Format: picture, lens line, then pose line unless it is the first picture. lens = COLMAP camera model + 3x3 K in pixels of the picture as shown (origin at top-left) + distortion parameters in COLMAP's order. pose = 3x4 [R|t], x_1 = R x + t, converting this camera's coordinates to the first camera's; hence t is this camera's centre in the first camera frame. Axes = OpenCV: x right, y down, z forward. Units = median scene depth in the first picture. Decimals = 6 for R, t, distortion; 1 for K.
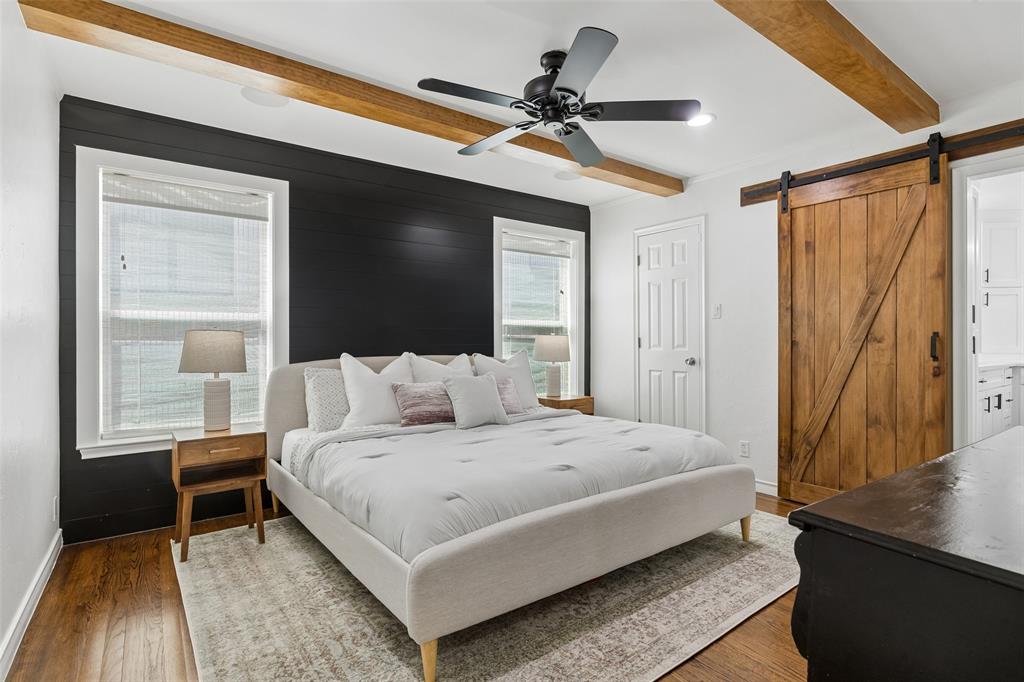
lens RADIAL K [[501.9, 0, 505.4], [0, 501.9, 344.2], [0, 0, 1]] dist [0.001127, 0.000421]
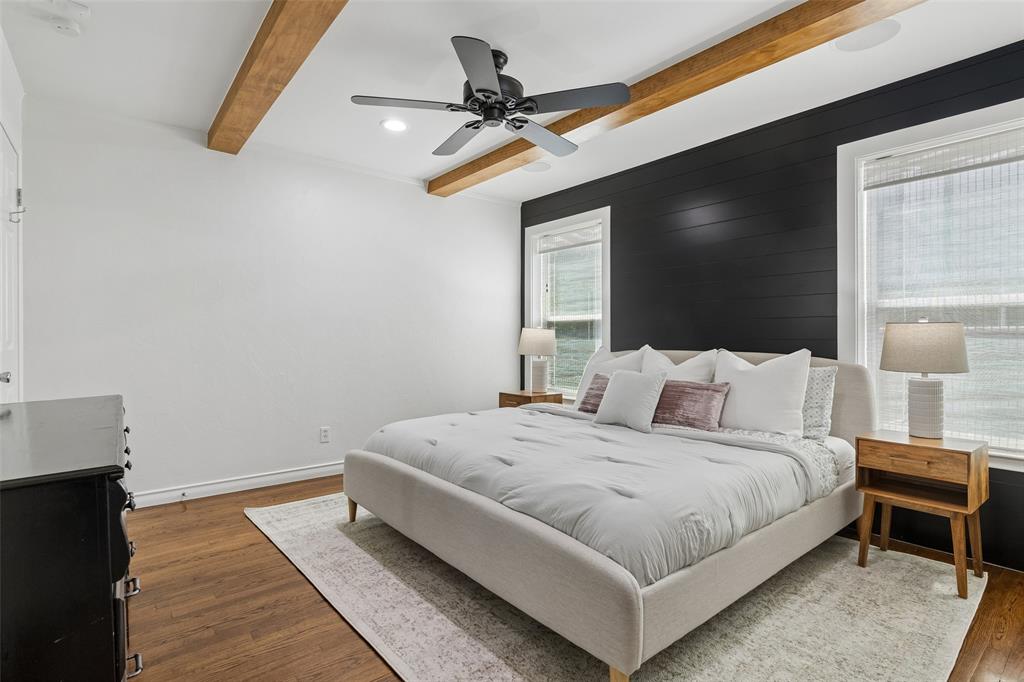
lens RADIAL K [[501.9, 0, 504.9], [0, 501.9, 334.4], [0, 0, 1]] dist [0.001127, 0.000421]
pose [[0.054618, -0.002126, -0.998505, 0.789485], [-0.008696, 0.999959, -0.002605, -0.000424], [0.998469, 0.008826, 0.054598, 0.676355]]
